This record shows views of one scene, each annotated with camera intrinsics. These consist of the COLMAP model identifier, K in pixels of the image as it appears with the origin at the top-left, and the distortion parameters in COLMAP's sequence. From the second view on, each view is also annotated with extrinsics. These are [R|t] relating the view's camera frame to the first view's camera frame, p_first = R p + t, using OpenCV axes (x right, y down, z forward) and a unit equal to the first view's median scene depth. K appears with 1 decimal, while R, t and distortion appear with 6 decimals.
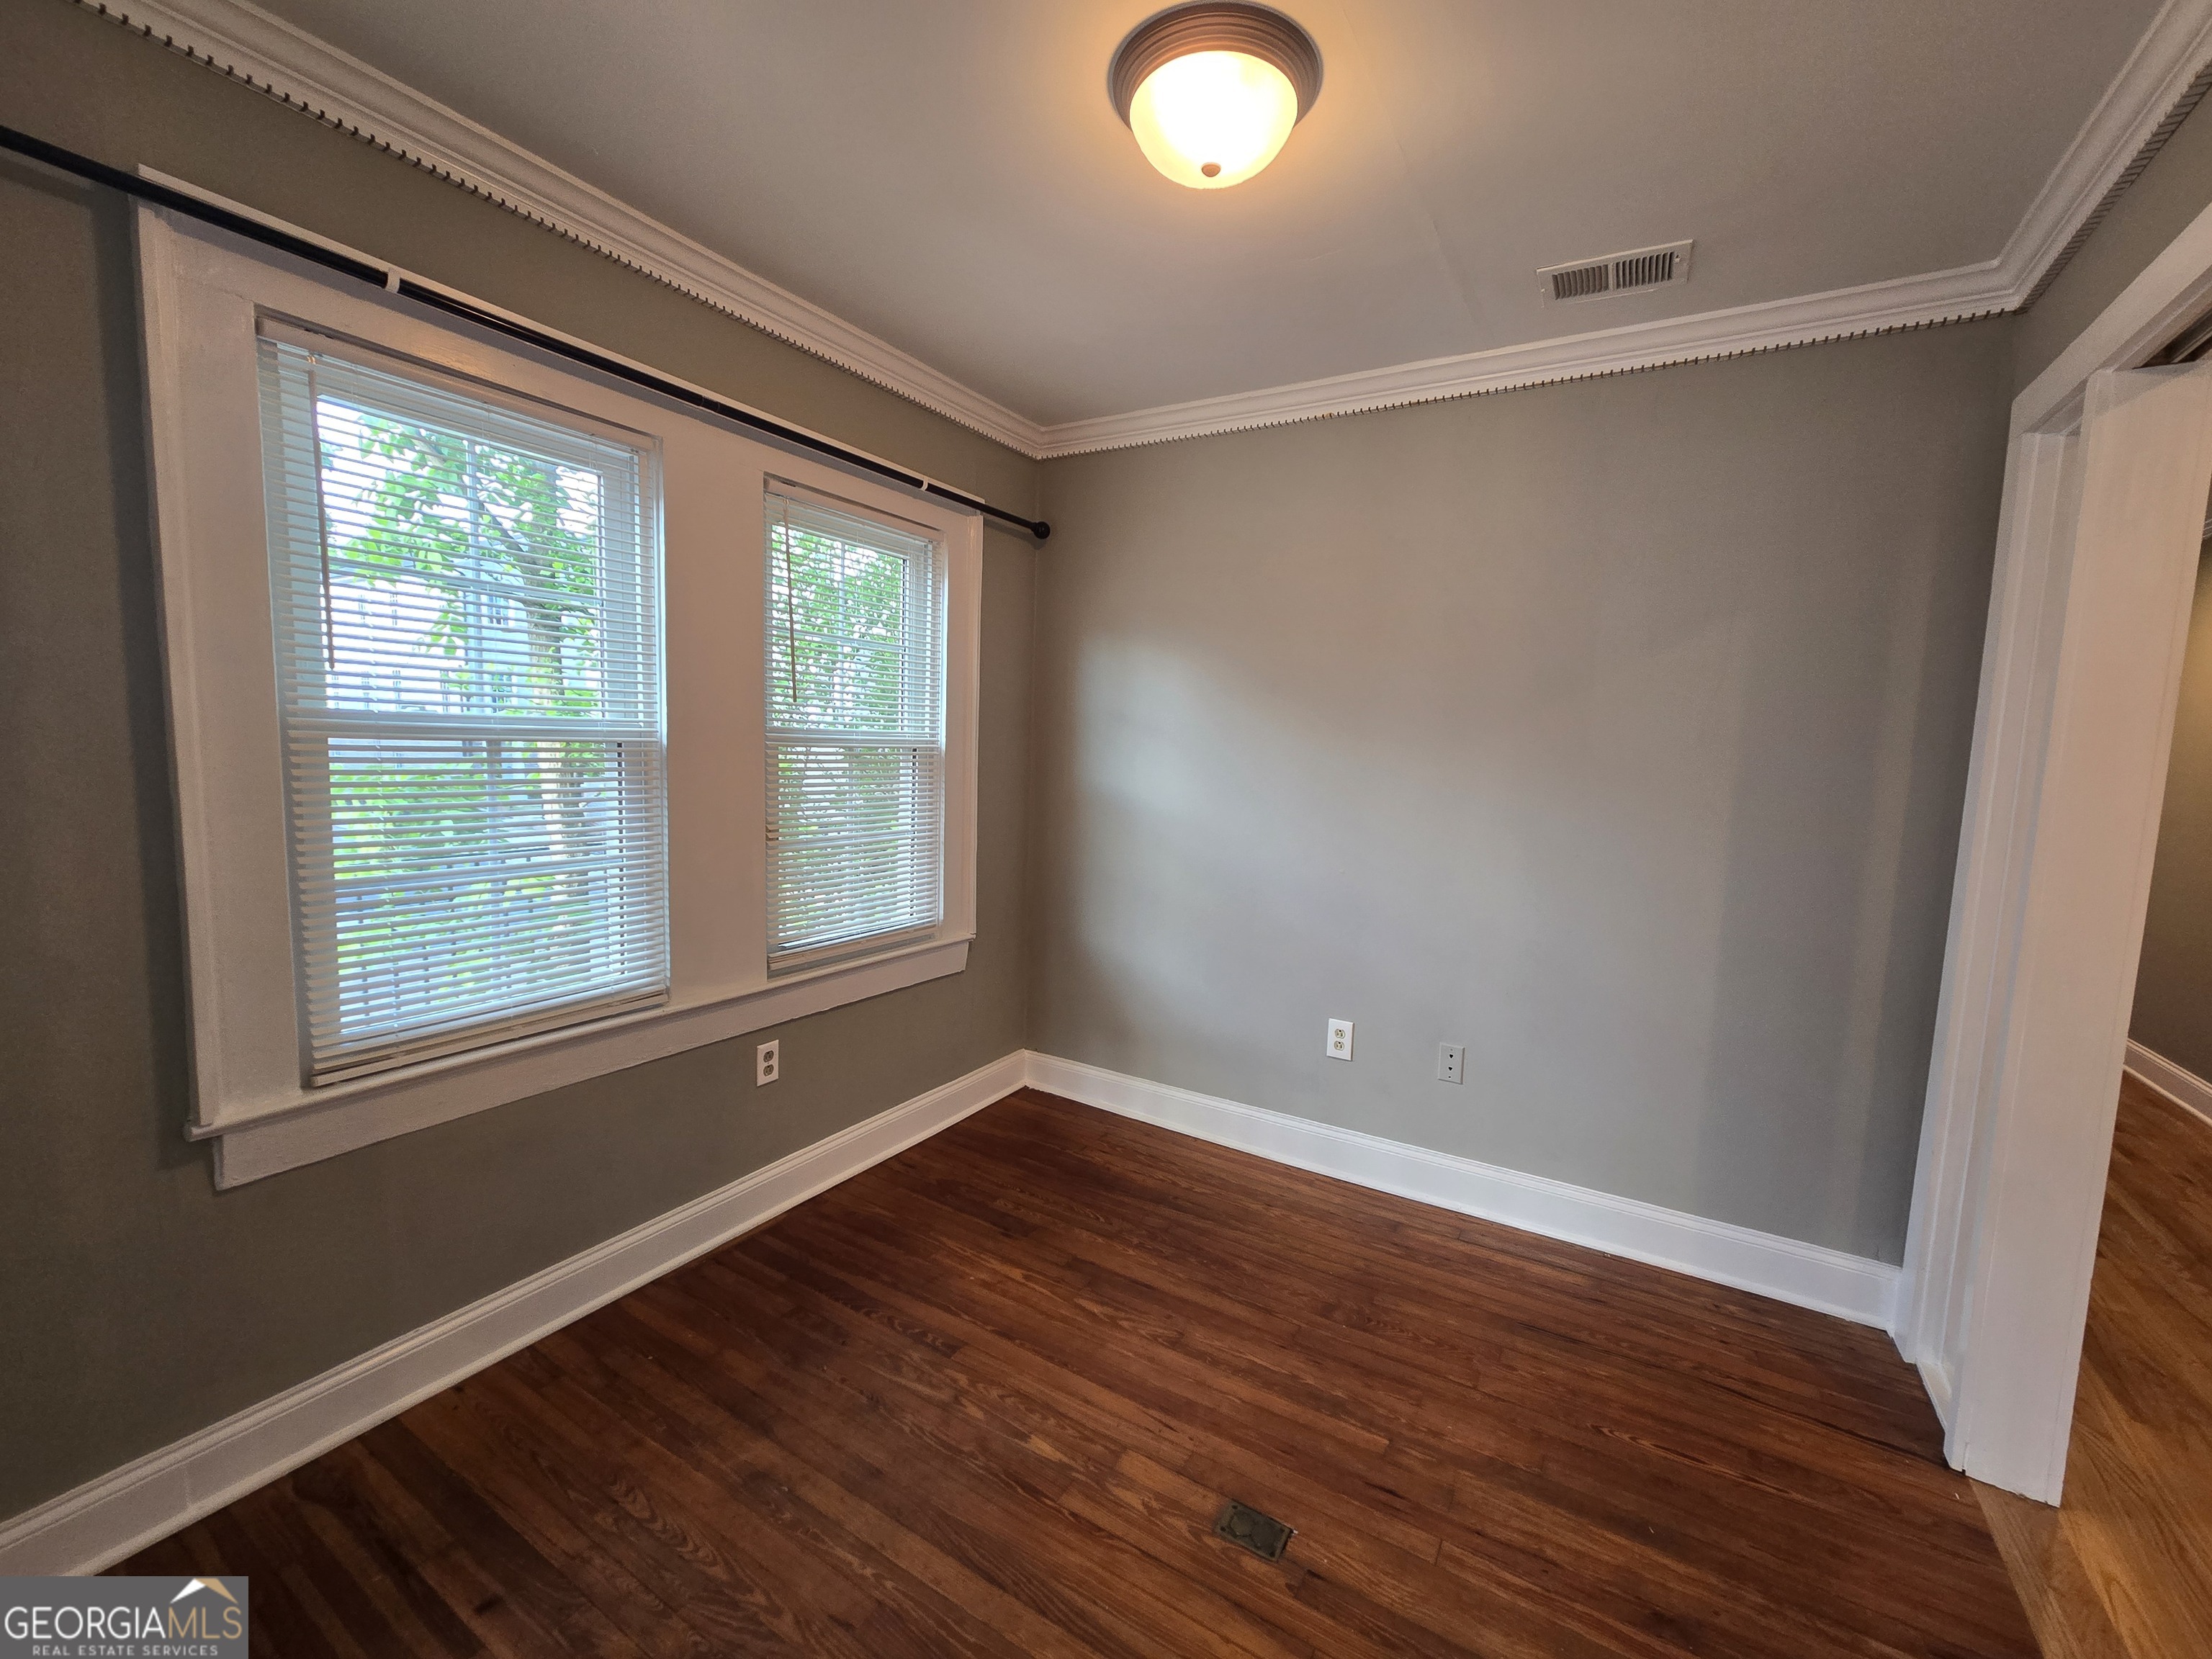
lens RADIAL K [[907.6, 0, 1109.8], [0, 907.6, 825.1], [0, 0, 1]] dist [0.004139, 0.000365]
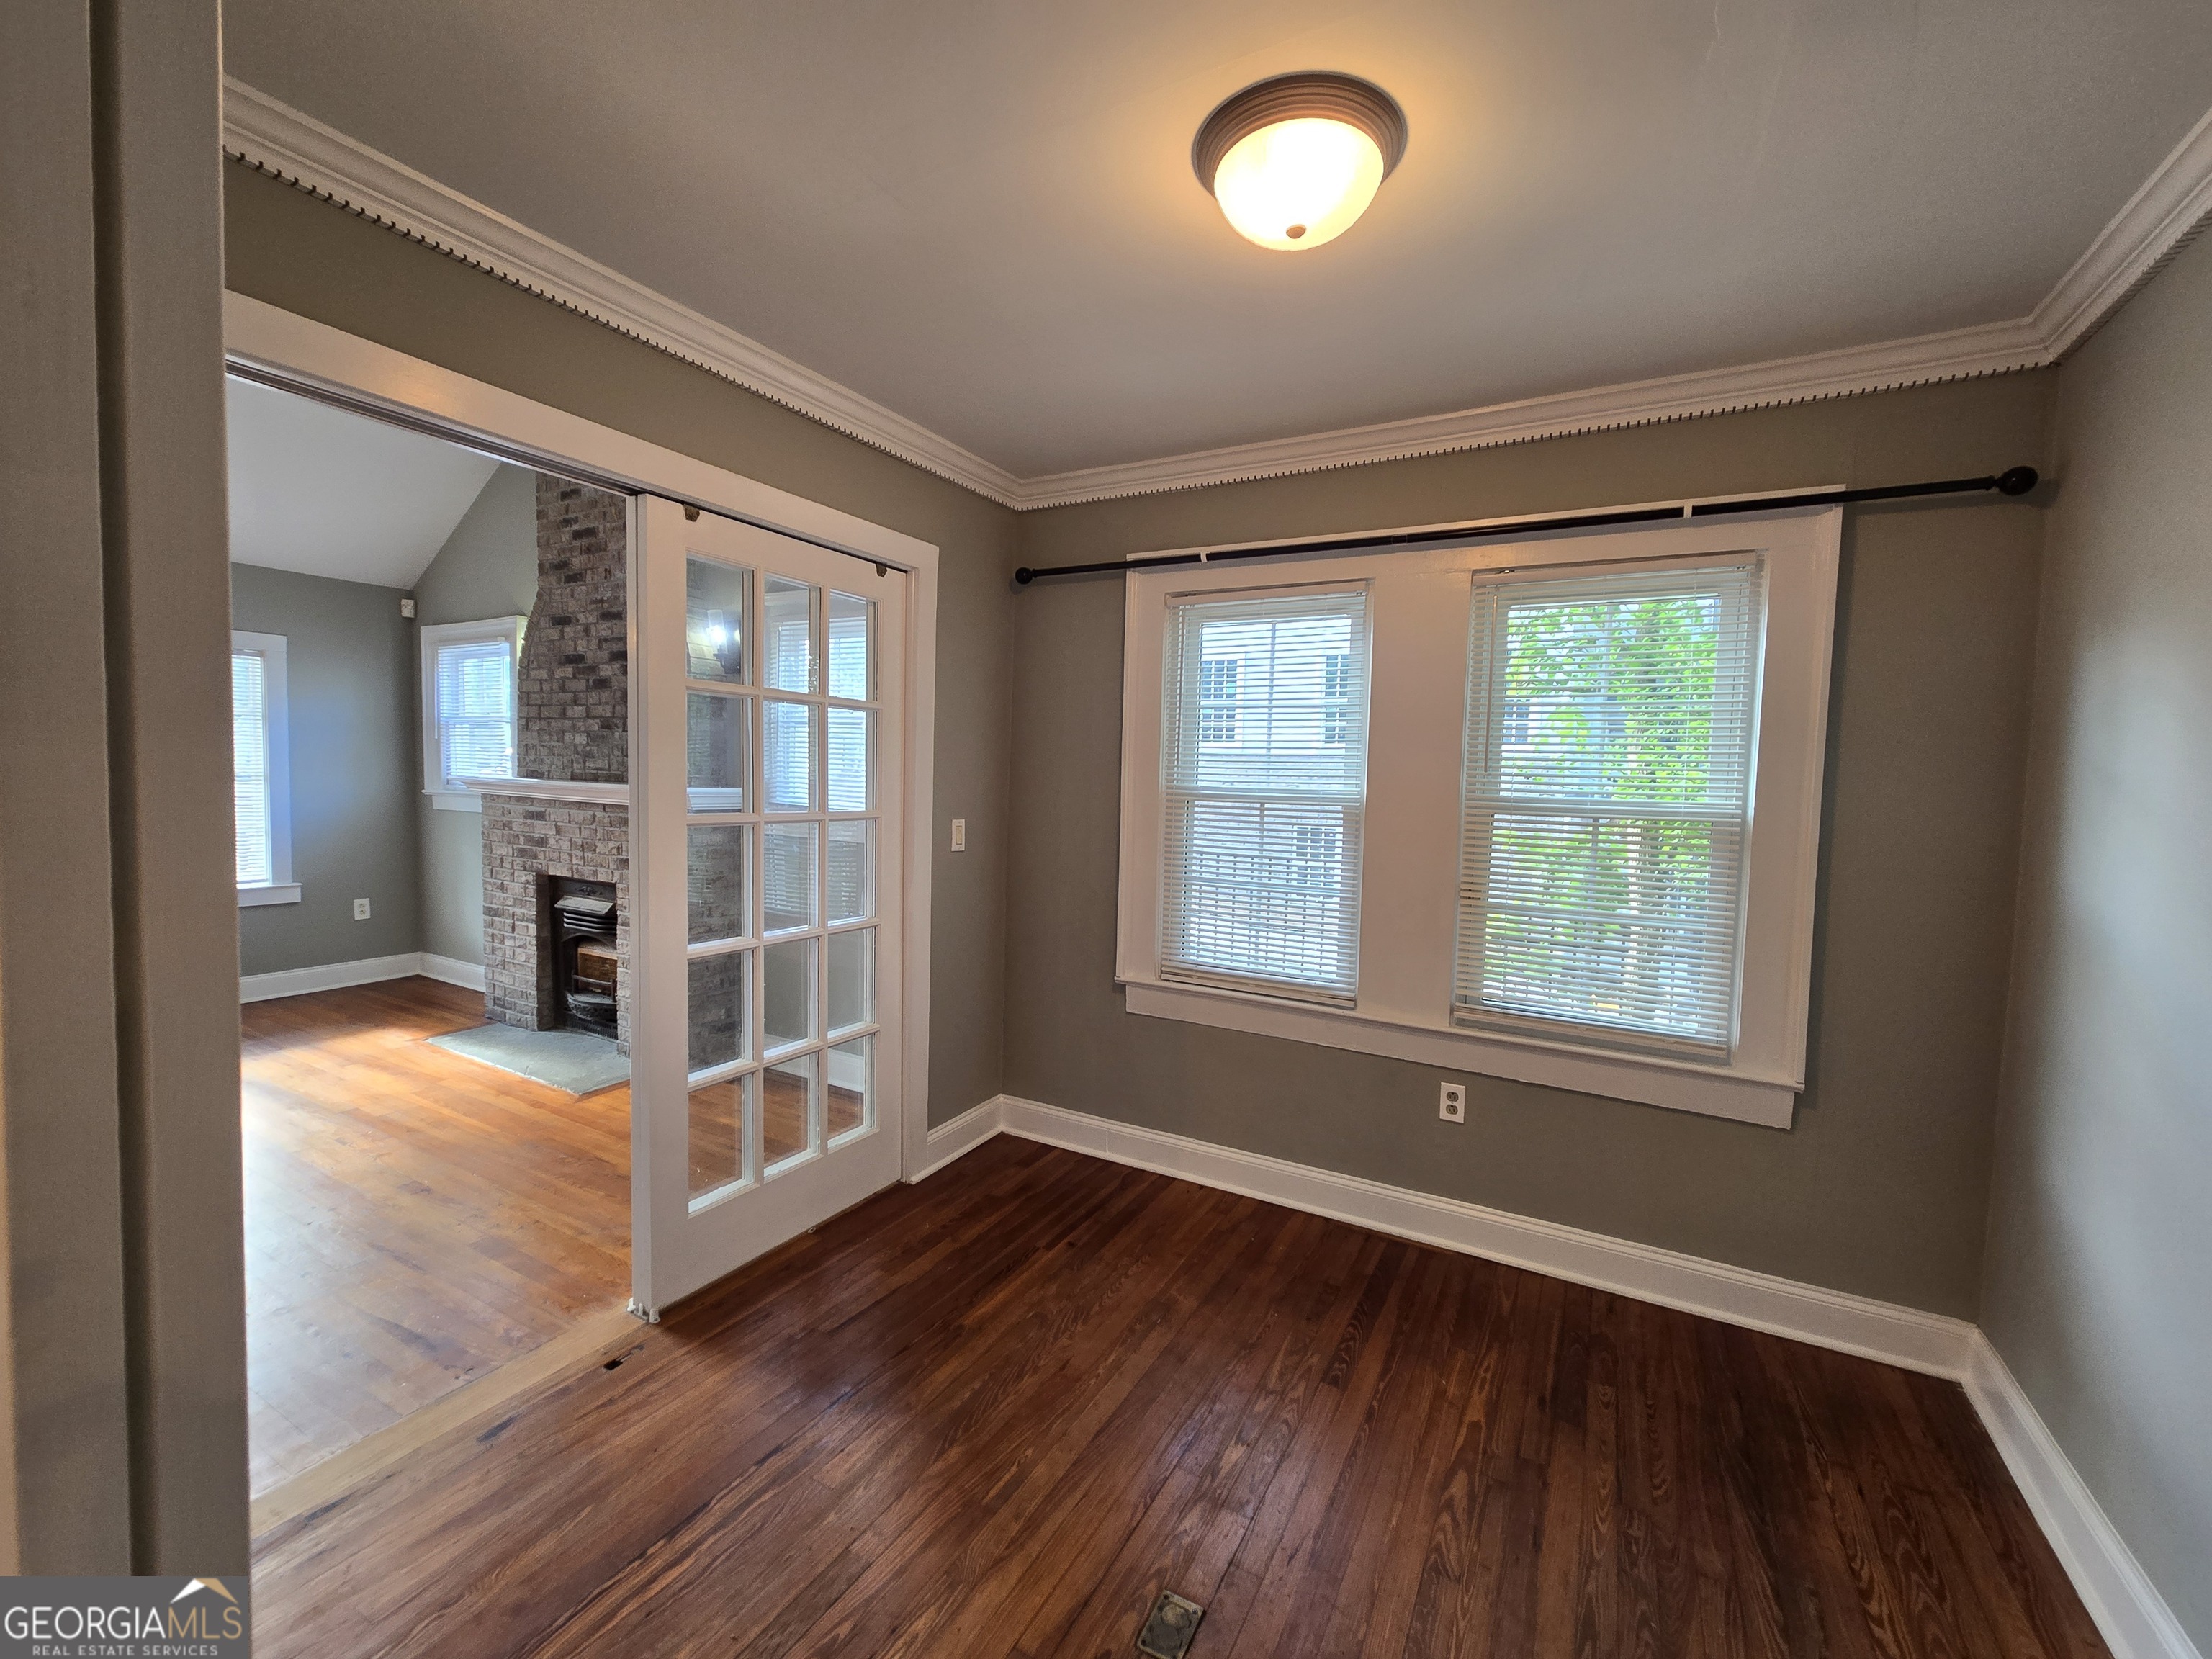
lens RADIAL K [[906.0, 0, 1113.4], [0, 906.0, 831.2], [0, 0, 1]] dist [0.000243, 0.000040]
pose [[0.032992, 0.023431, -0.999181, 0.778076], [-0.126000, 0.991846, 0.019099, -0.033802], [0.991482, 0.125266, 0.035675, 0.589026]]
